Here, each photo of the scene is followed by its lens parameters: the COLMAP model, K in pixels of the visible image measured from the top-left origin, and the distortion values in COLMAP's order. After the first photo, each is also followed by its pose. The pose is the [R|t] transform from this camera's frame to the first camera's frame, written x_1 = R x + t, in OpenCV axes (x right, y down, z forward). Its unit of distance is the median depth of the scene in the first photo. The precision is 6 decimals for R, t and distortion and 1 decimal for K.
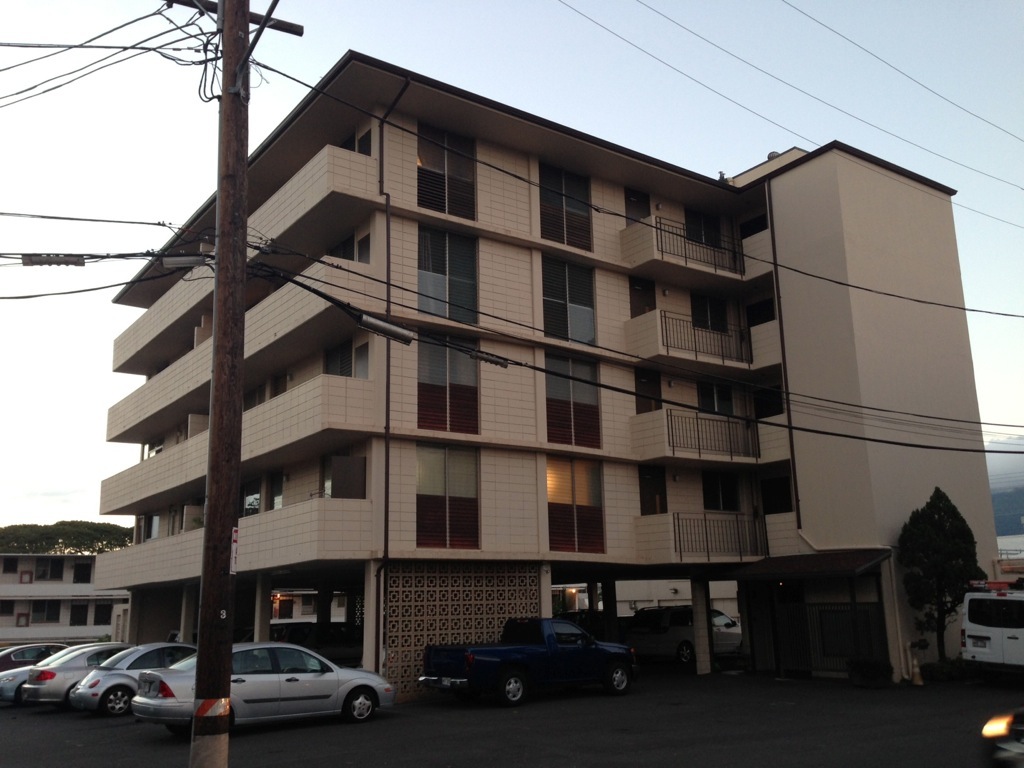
lens RADIAL K [[974.8, 0, 512.0], [0, 974.8, 384.0], [0, 0, 1]] dist [-0.002754, -0.001419]
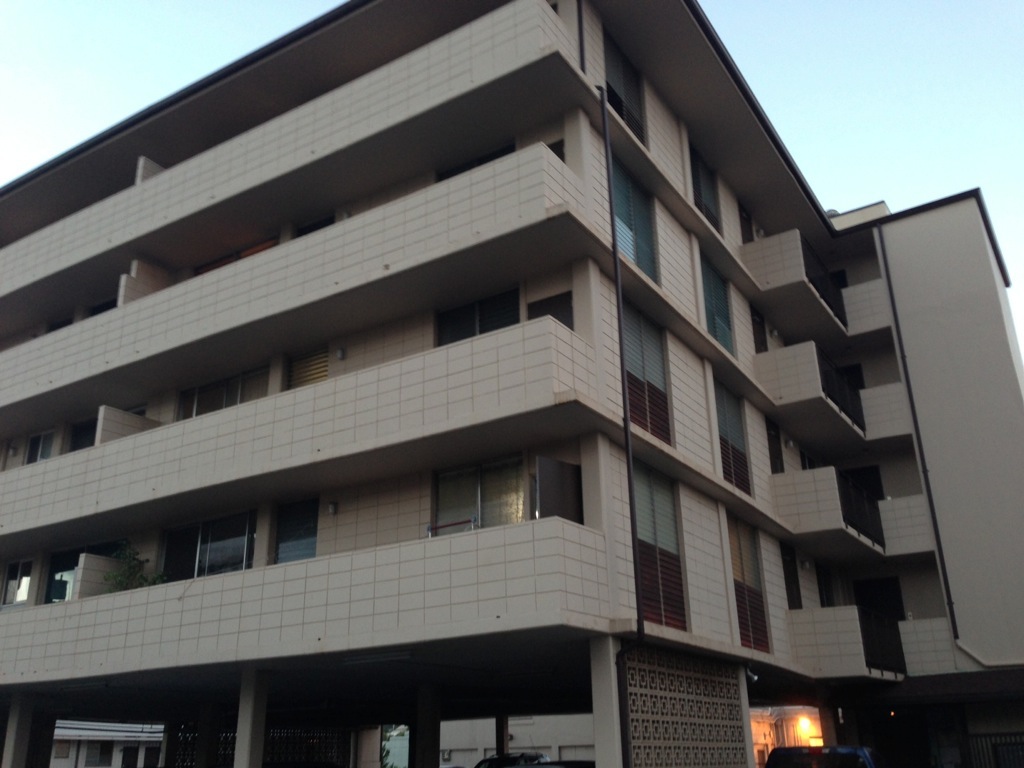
lens RADIAL K [[954.1, 0, 512.0], [0, 954.1, 384.0], [0, 0, 1]] dist [0.103302, -0.243445]
pose [[0.927703, 0.140865, 0.345723, -0.344148], [-0.085504, 0.981636, -0.170529, 0.111788], [-0.363396, 0.128640, 0.922711, 0.388457]]
